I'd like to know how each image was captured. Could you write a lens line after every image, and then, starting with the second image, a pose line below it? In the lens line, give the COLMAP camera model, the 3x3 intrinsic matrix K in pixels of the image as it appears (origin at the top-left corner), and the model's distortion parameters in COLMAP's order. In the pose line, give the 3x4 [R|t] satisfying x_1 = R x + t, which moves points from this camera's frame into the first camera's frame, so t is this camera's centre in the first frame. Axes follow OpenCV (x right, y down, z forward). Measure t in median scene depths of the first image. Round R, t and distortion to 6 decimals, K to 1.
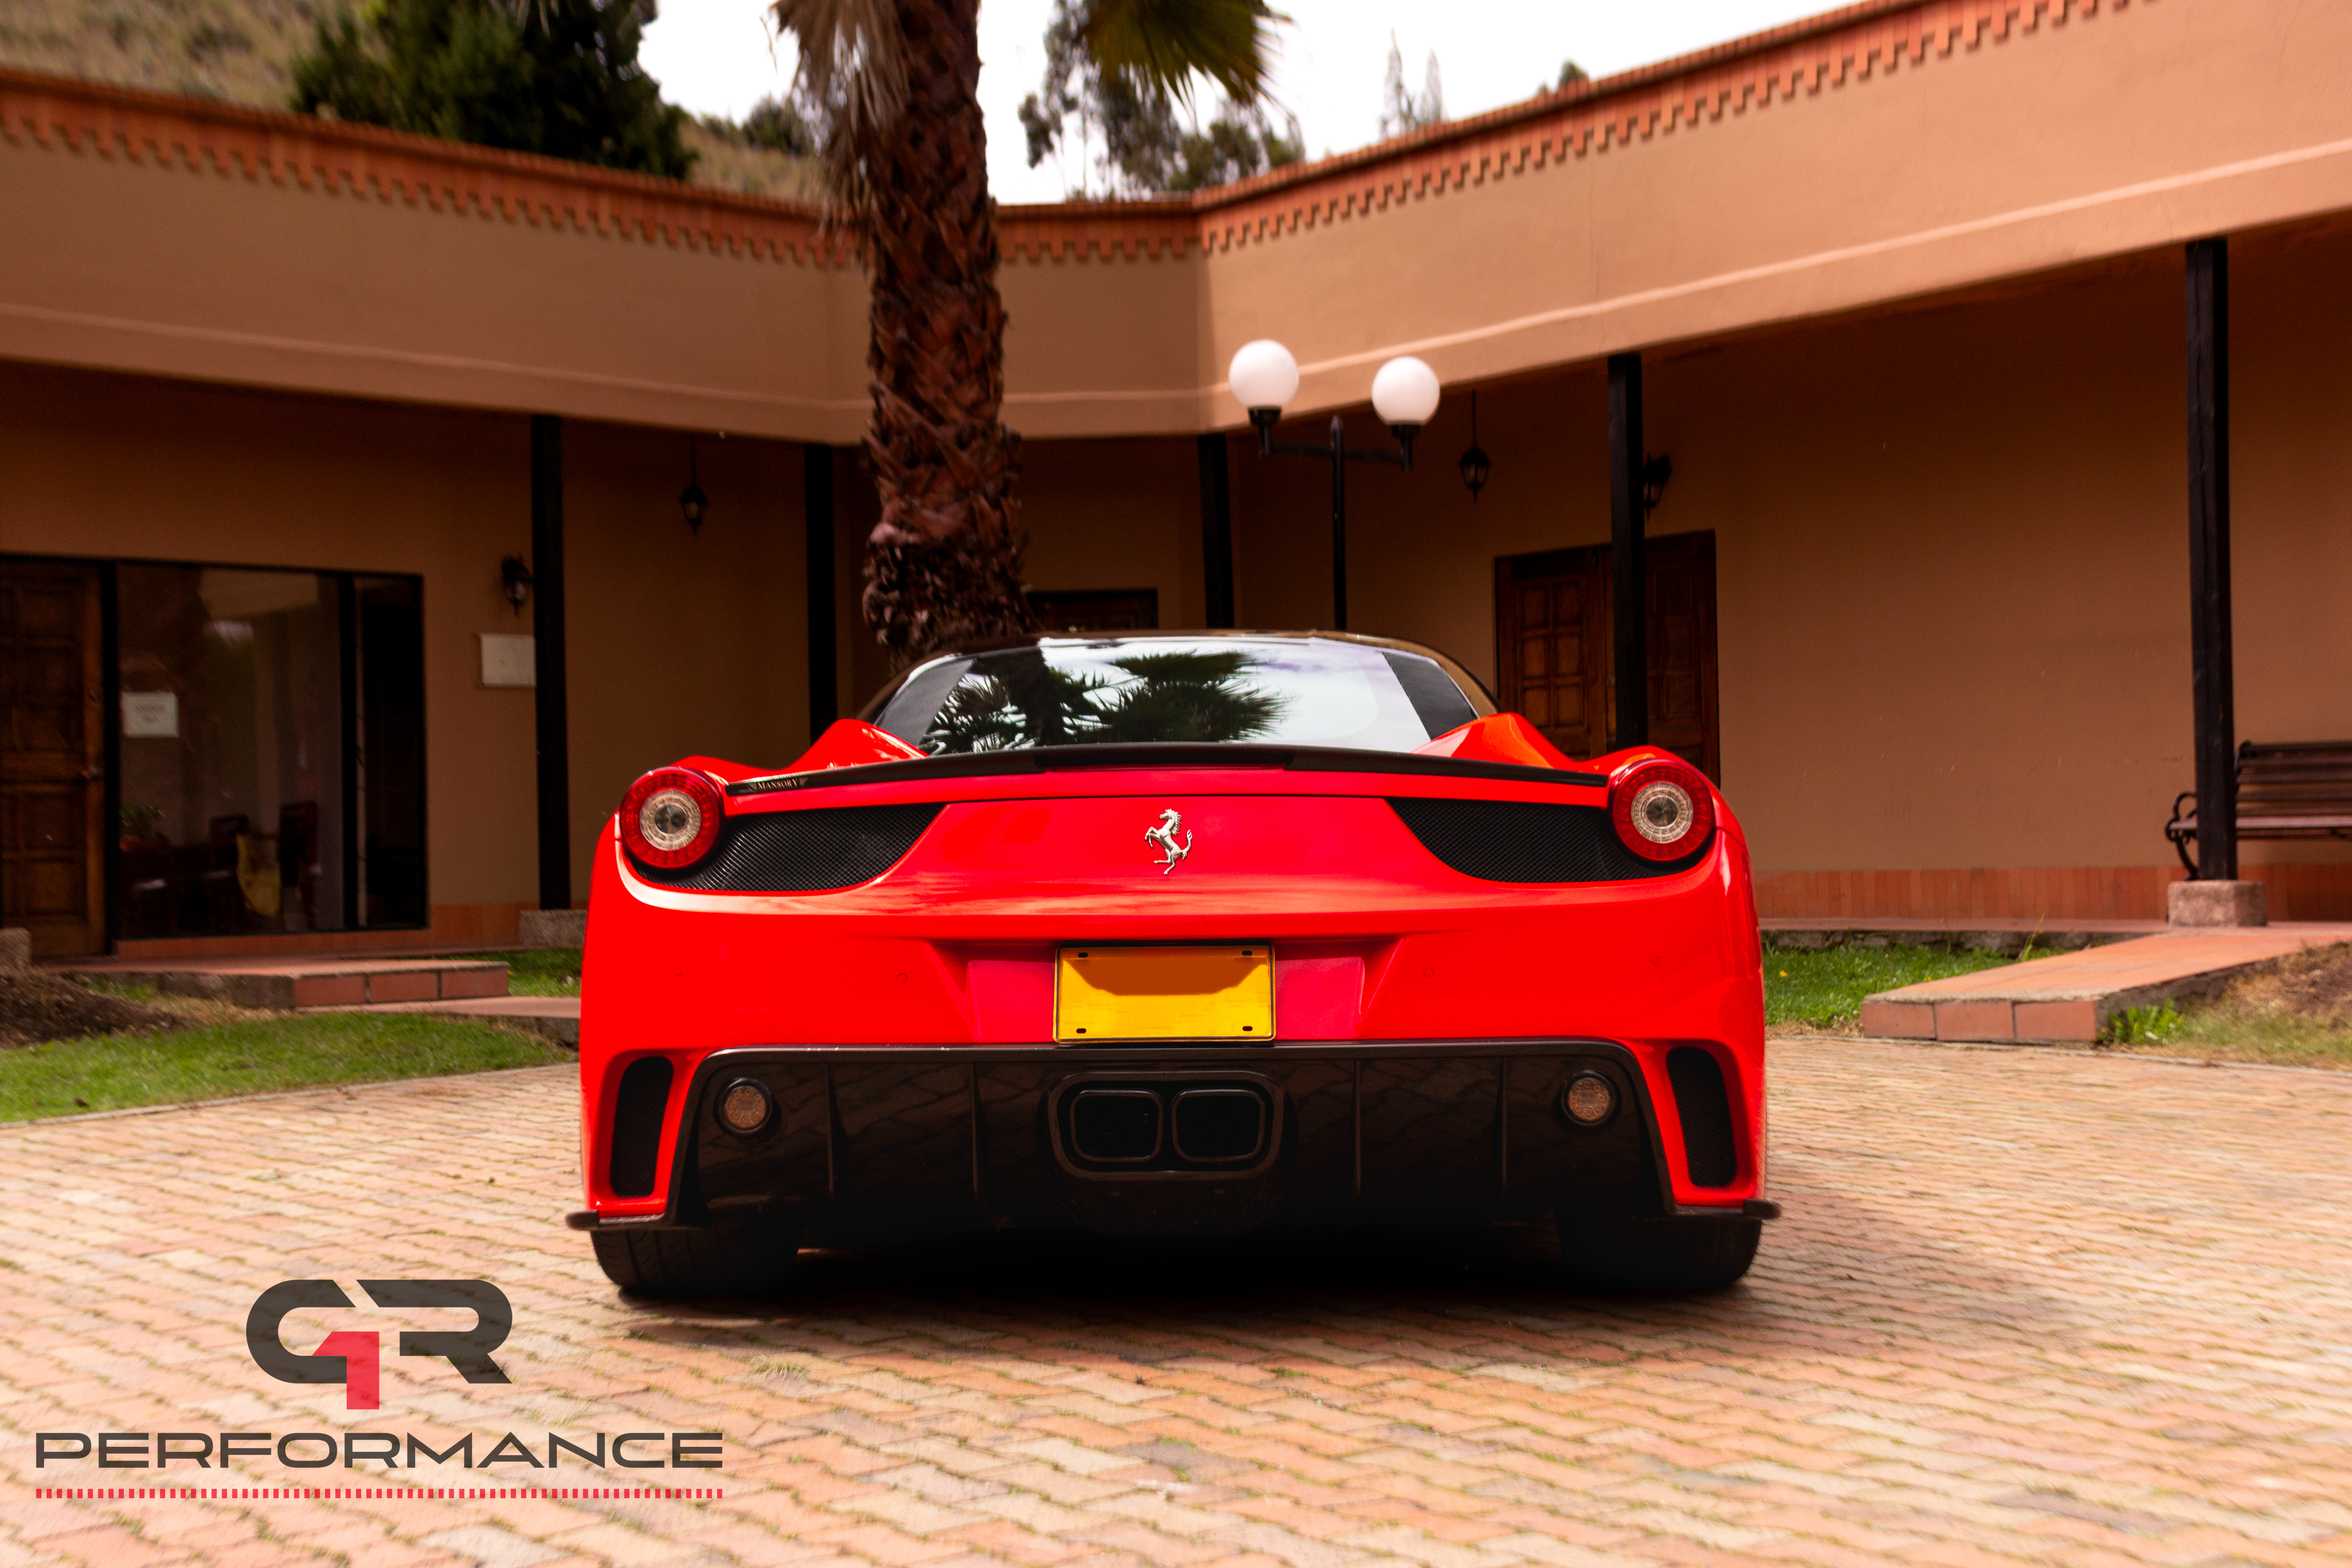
lens RADIAL K [[2972.4, 0, 1176.7], [0, 2972.4, 696.1], [0, 0, 1]] dist [0.237362, -0.000833]
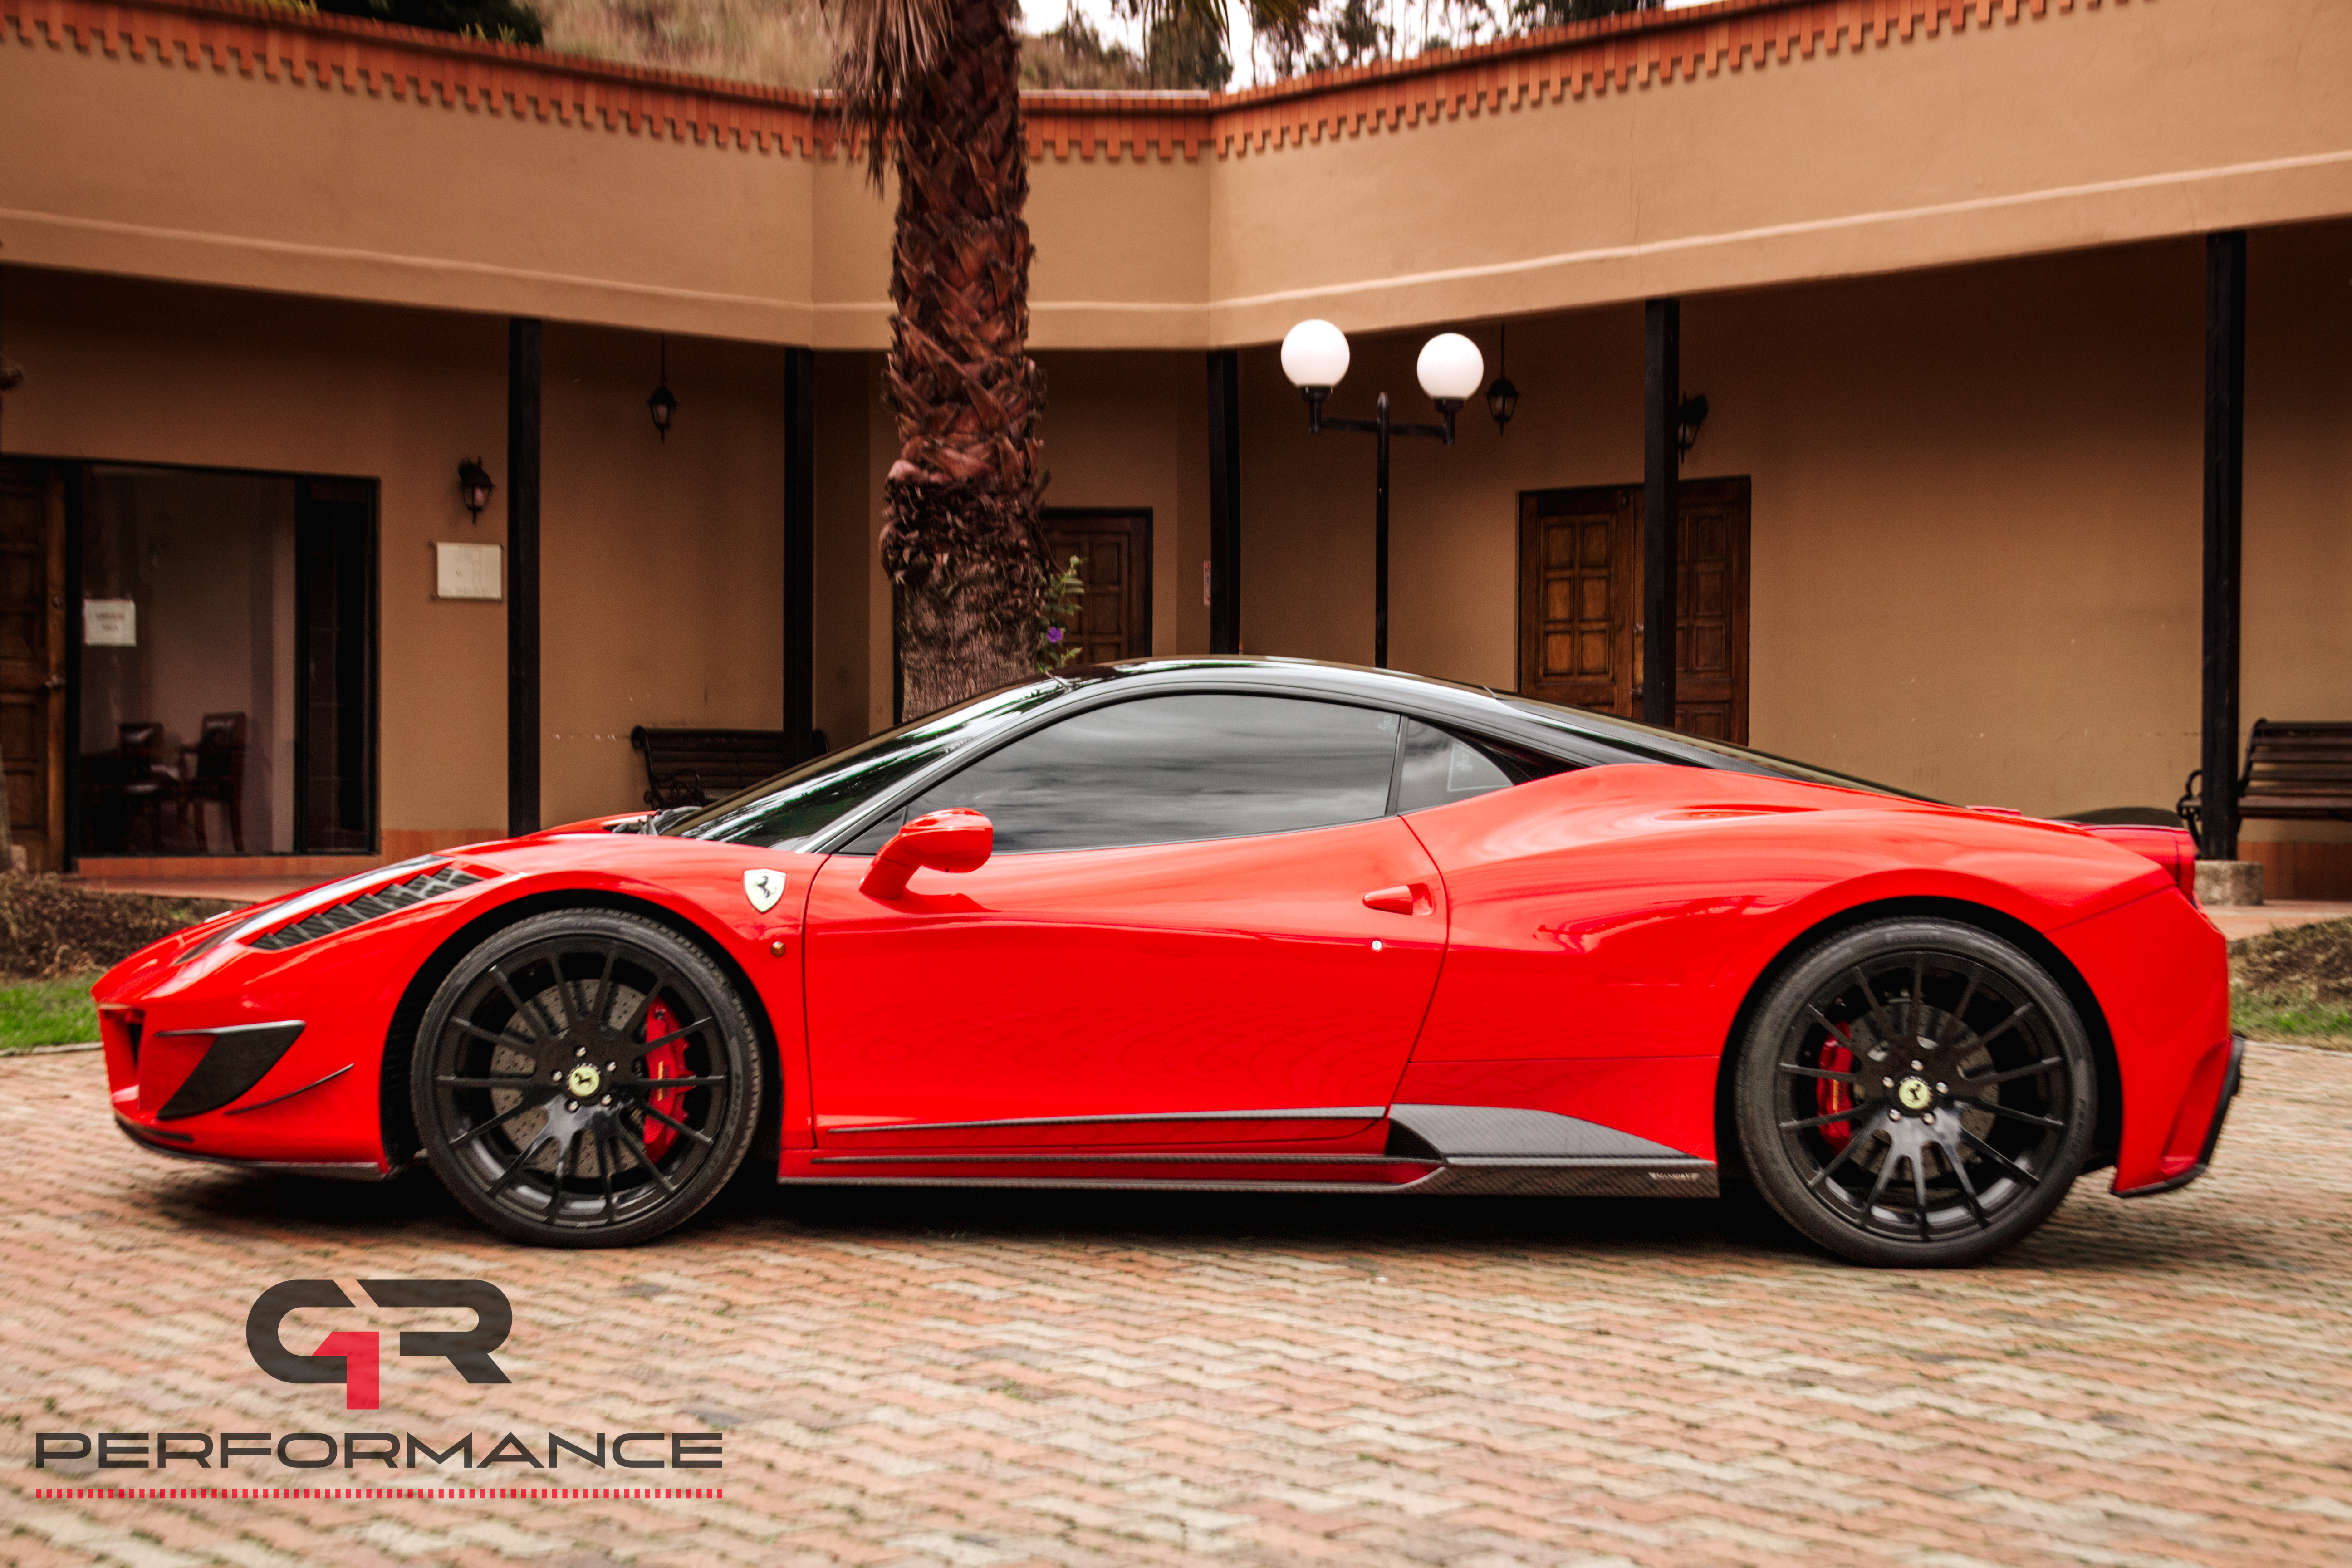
lens RADIAL K [[3778.9, 0, 1182.9], [0, 3778.9, 636.7], [0, 0, 1]] dist [0.006238, 0.660340]
pose [[0.999226, 0.028889, 0.026691, -0.035845], [-0.029402, 0.999386, 0.019042, -0.024836], [-0.026125, -0.019812, 0.999462, -0.225164]]
